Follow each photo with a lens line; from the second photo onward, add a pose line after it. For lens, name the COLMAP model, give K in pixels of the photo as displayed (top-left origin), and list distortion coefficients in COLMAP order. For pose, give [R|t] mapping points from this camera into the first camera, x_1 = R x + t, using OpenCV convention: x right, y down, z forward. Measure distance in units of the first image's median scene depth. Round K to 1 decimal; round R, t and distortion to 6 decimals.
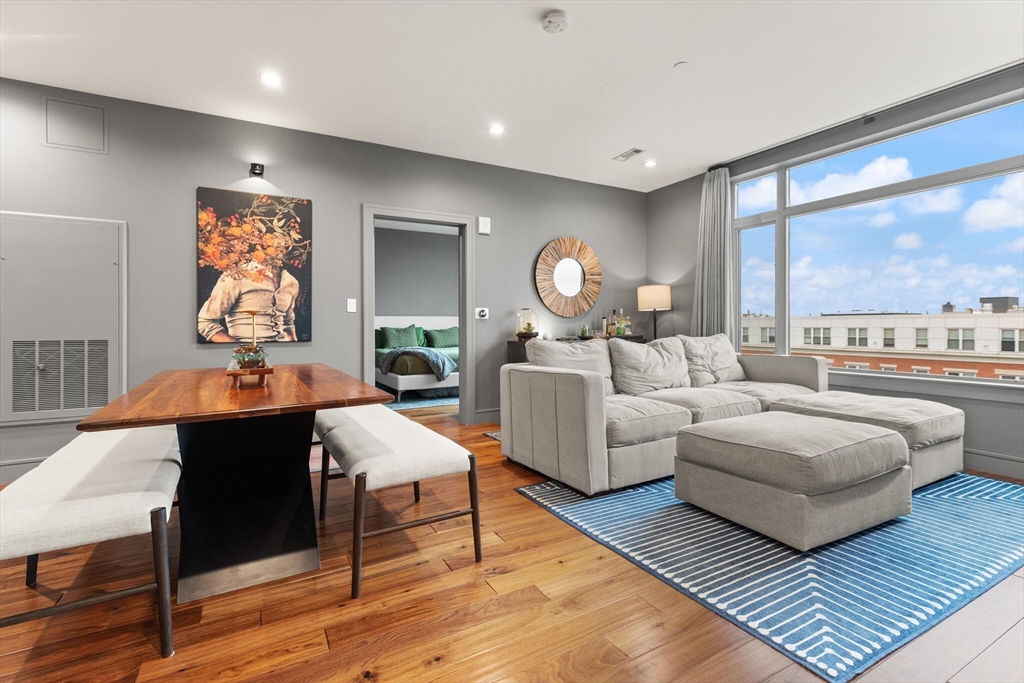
lens RADIAL K [[476.8, 0, 519.3], [0, 476.8, 327.0], [0, 0, 1]] dist [0.008911, -0.000053]
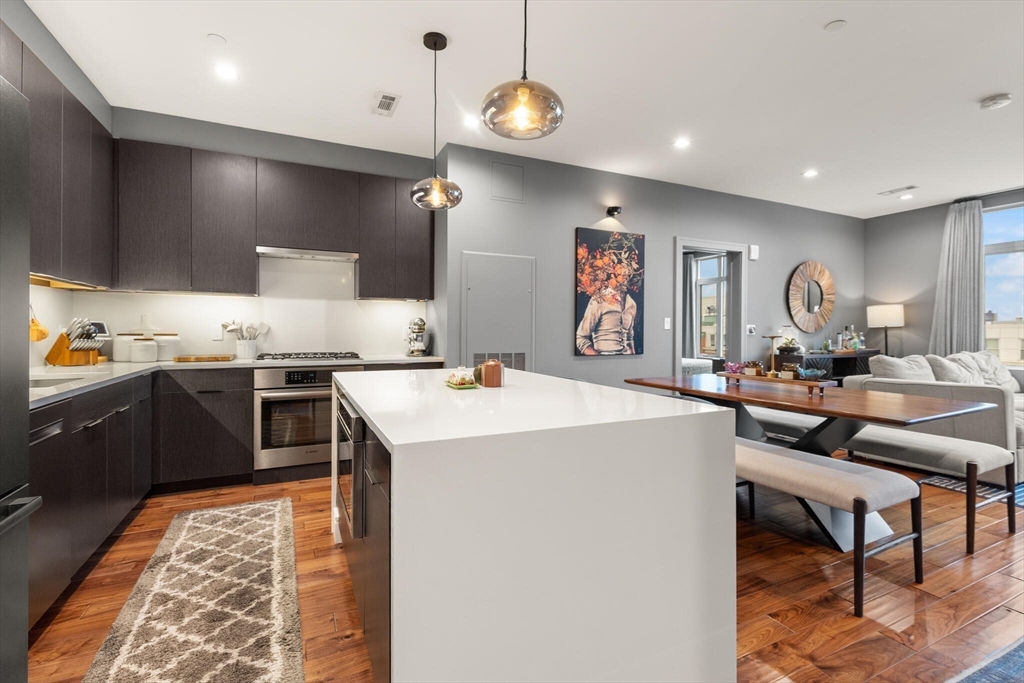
lens RADIAL K [[465.3, 0, 516.9], [0, 465.3, 331.9], [0, 0, 1]] dist [0.001313, -0.000980]
pose [[0.997964, 0.007529, -0.063328, -0.697579], [-0.007631, 0.999970, -0.001370, -0.022048], [0.063316, 0.001851, 0.997992, -0.177769]]
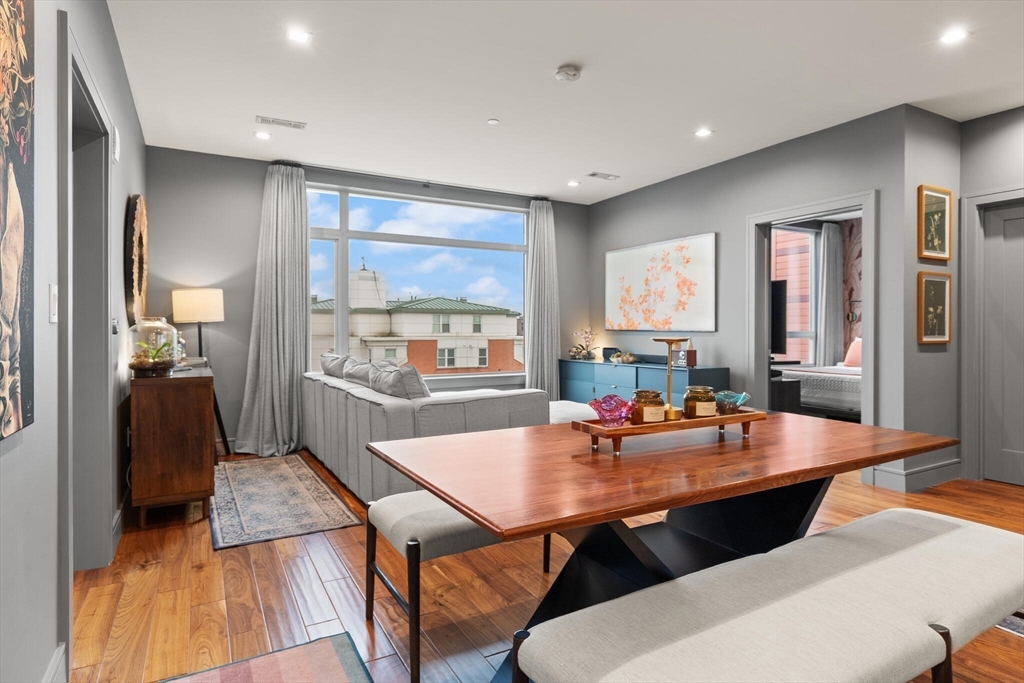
lens RADIAL K [[568.6, 0, 519.8], [0, 568.6, 337.7], [0, 0, 1]] dist [0.002233, 0.000536]
pose [[-0.003028, -0.008490, 0.999959, -0.810011], [0.002491, 0.999961, 0.008498, -0.024044], [-0.999992, 0.002516, -0.003007, 0.727196]]
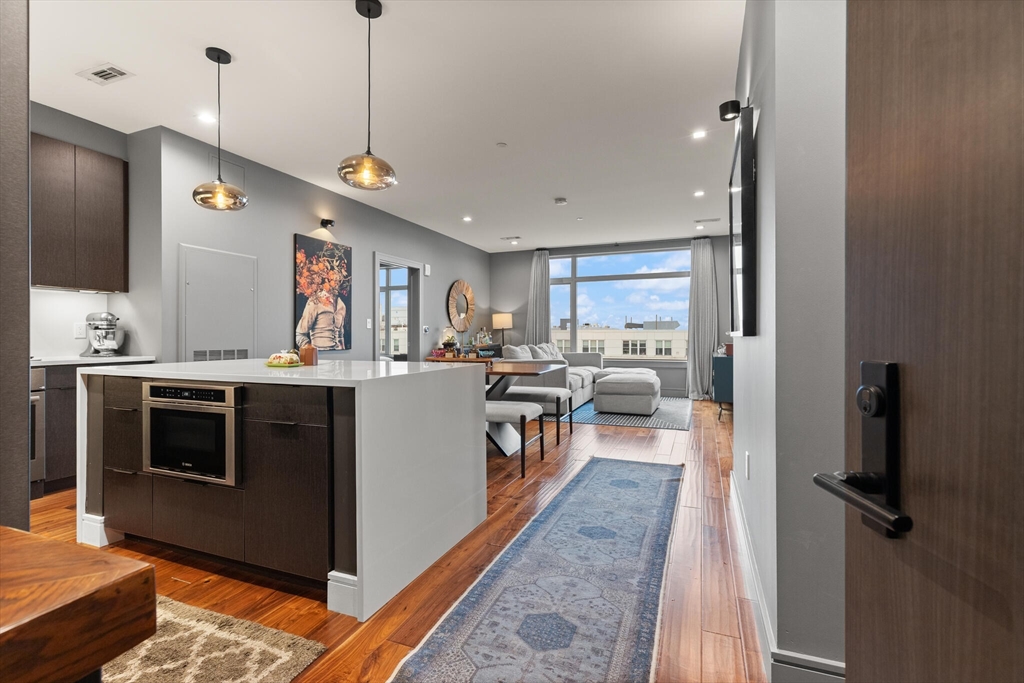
lens RADIAL K [[462.7, 0, 515.1], [0, 462.7, 336.1], [0, 0, 1]] dist [0.004730, -0.000266]
pose [[0.780291, 0.002172, 0.625412, -0.932677], [0.002089, 0.999979, -0.006079, 0.000403], [-0.625413, 0.006050, 0.780271, -0.353279]]
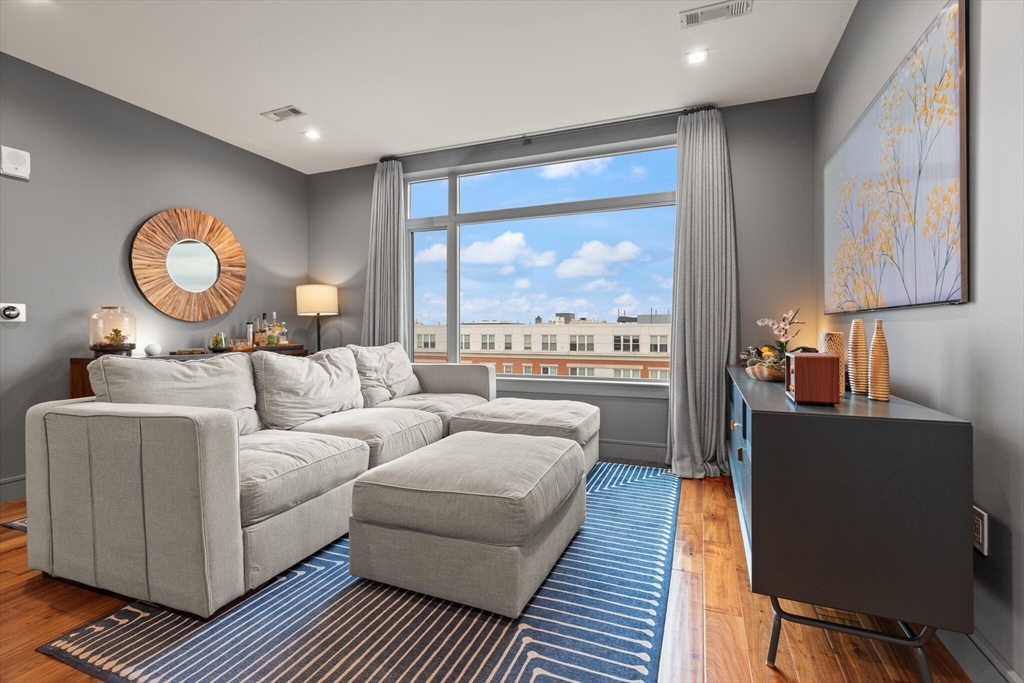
lens RADIAL K [[465.3, 0, 516.9], [0, 465.3, 331.9], [0, 0, 1]] dist [0.001313, -0.000980]
pose [[0.775838, 0.001290, 0.630930, 0.054061], [0.001650, 0.999990, -0.004074, -0.002006], [-0.630929, 0.004201, 0.775829, 0.202905]]
